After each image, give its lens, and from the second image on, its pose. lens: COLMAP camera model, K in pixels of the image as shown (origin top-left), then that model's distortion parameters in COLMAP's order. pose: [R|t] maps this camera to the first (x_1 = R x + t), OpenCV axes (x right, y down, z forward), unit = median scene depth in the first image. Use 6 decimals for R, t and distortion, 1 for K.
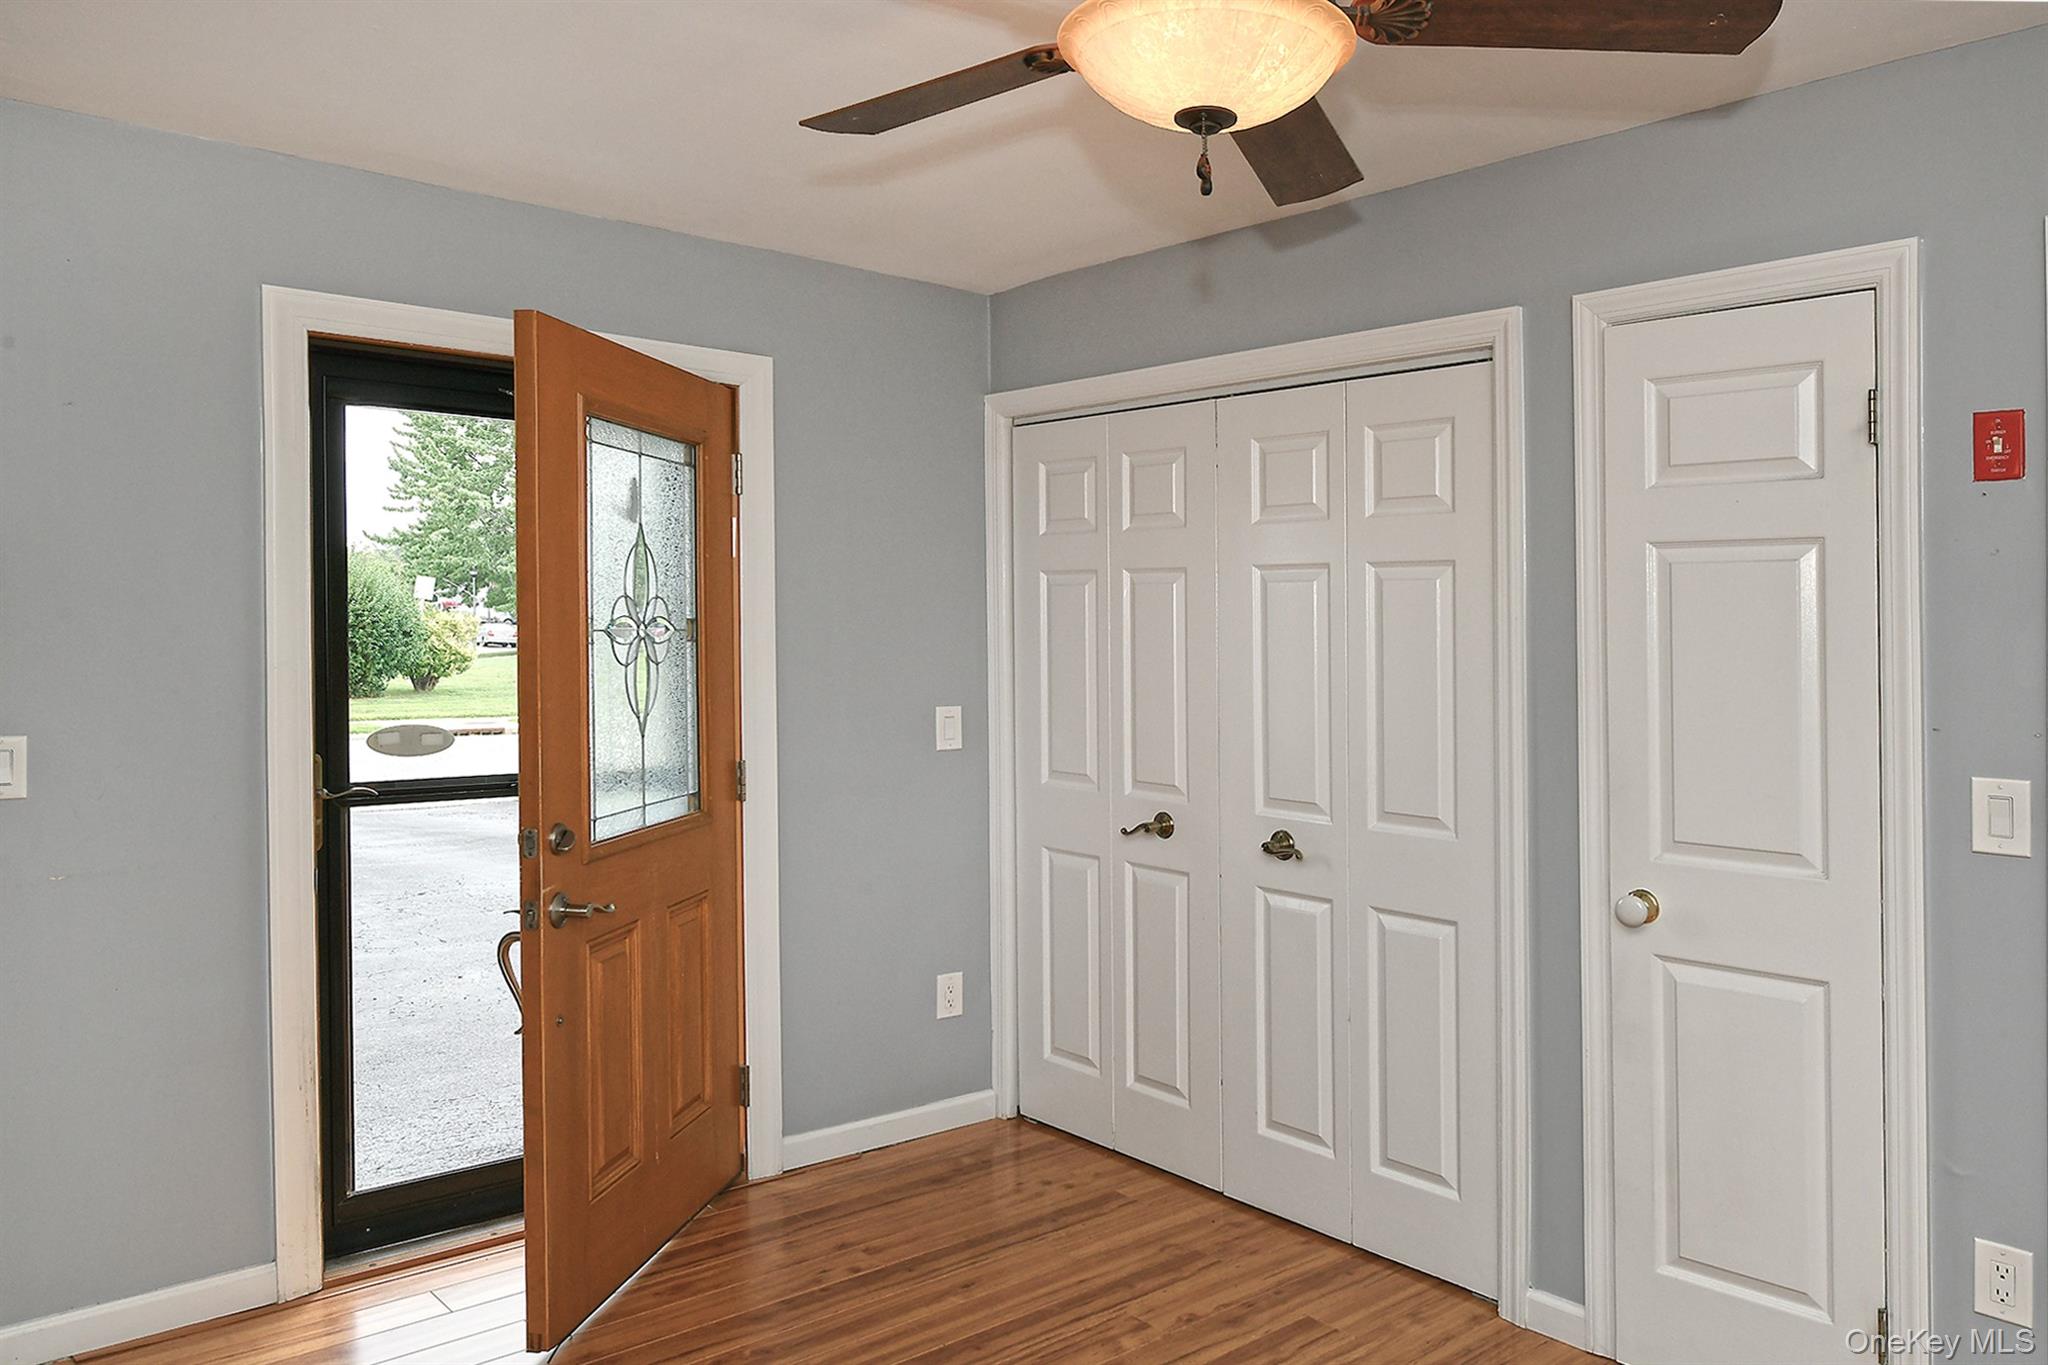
lens RADIAL K [[1386.1, 0, 1024.4], [0, 1386.1, 639.8], [0, 0, 1]] dist [-0.002570, 0.001532]
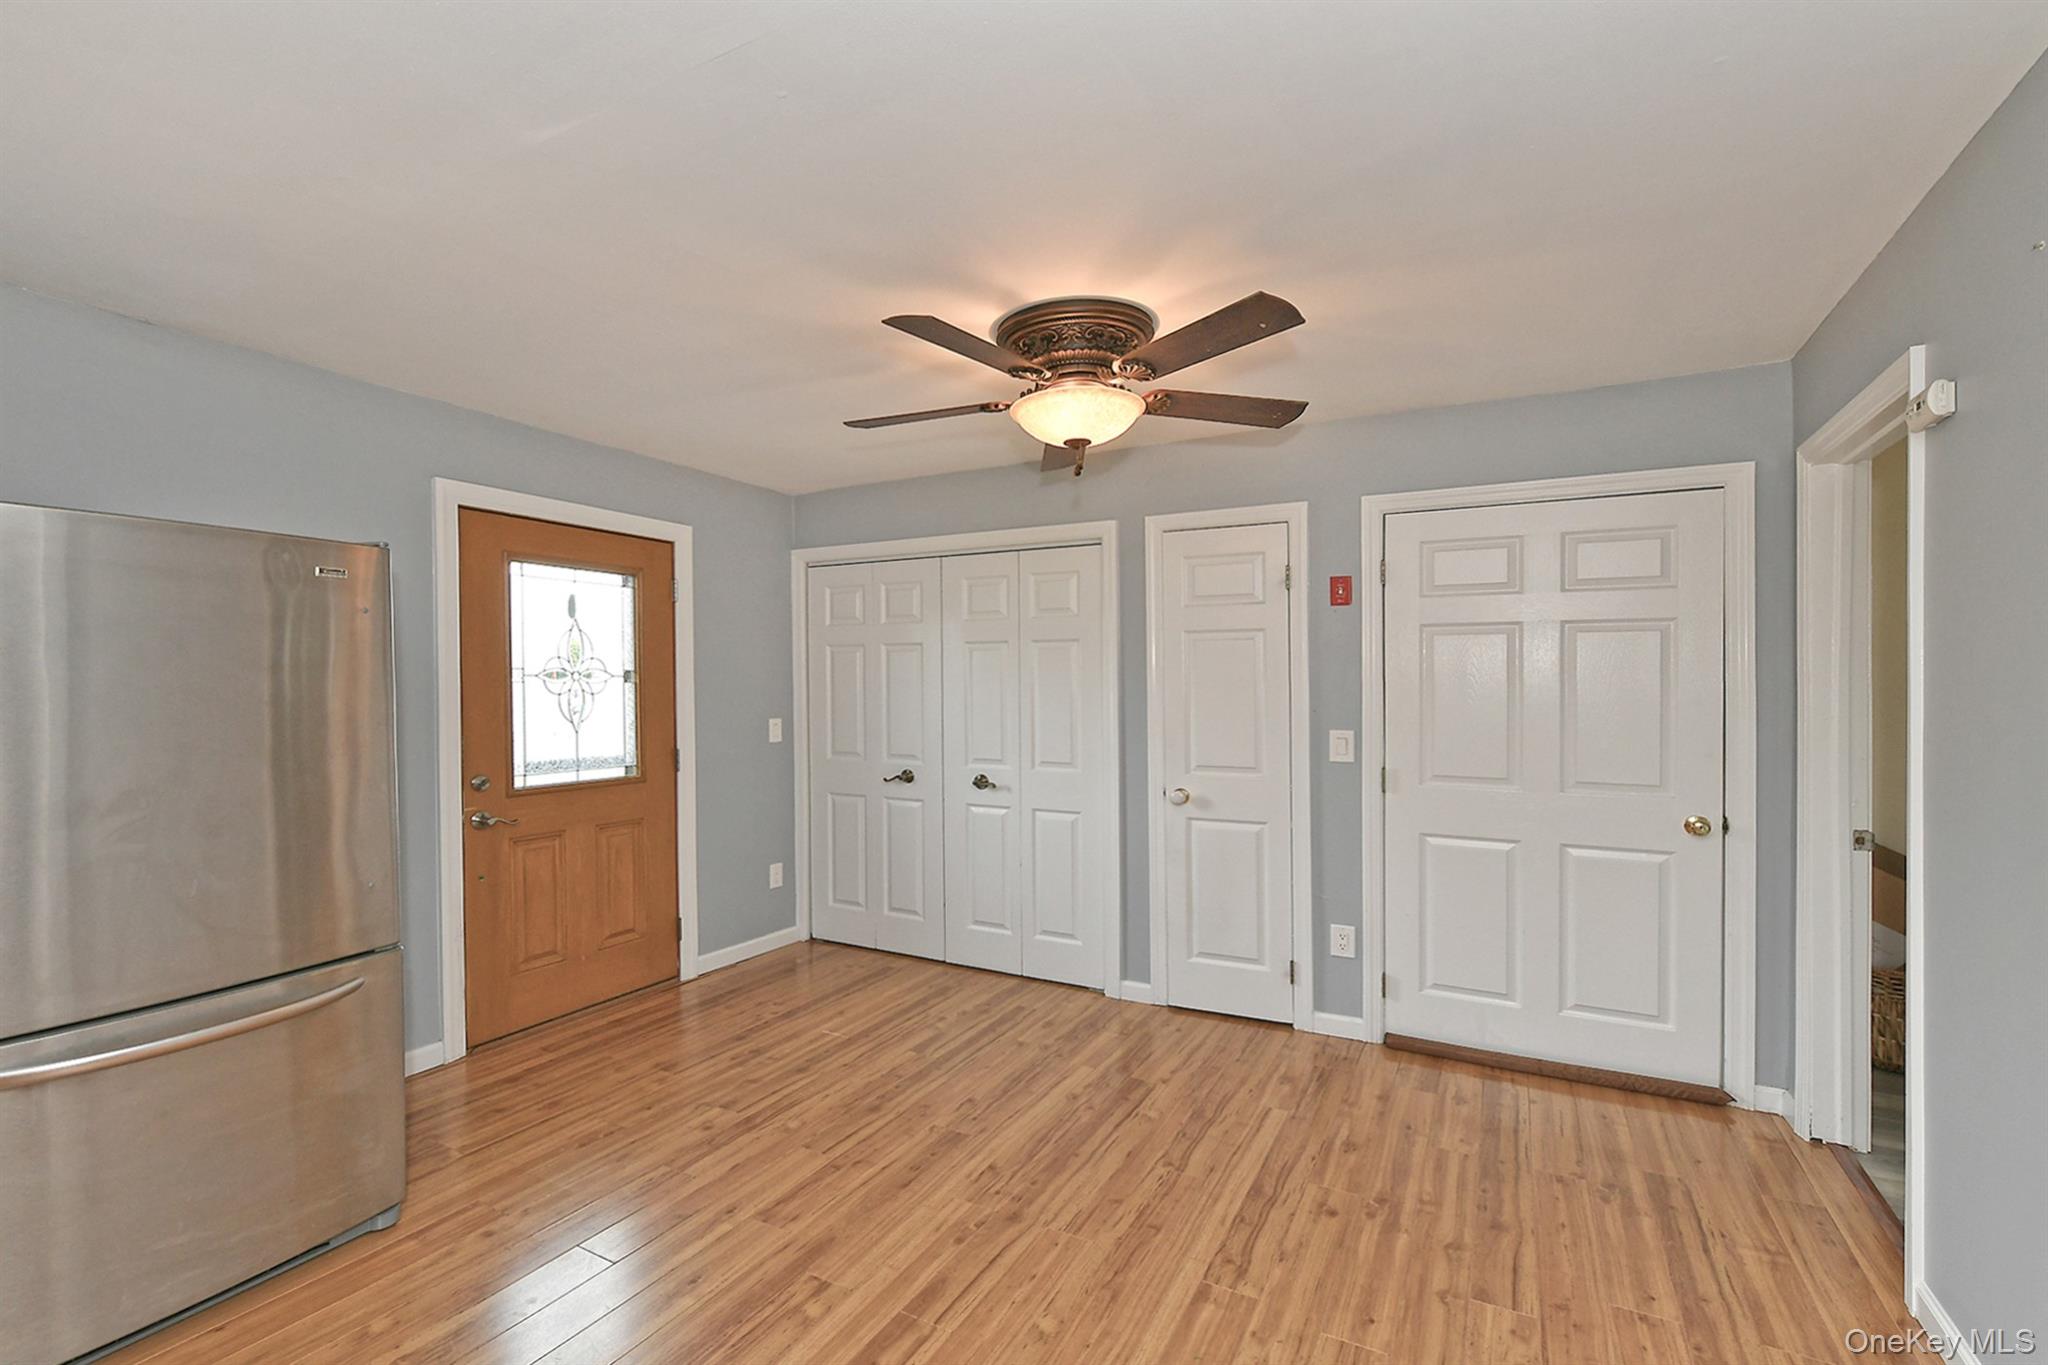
lens RADIAL K [[801.1, 0, 883.8], [0, 801.1, 686.6], [0, 0, 1]] dist [0.000690, 0.000045]
pose [[0.974100, -0.007602, 0.225989, -0.181133], [0.008225, 0.999965, -0.001814, 0.010345], [-0.225968, 0.003625, 0.974128, -0.081944]]
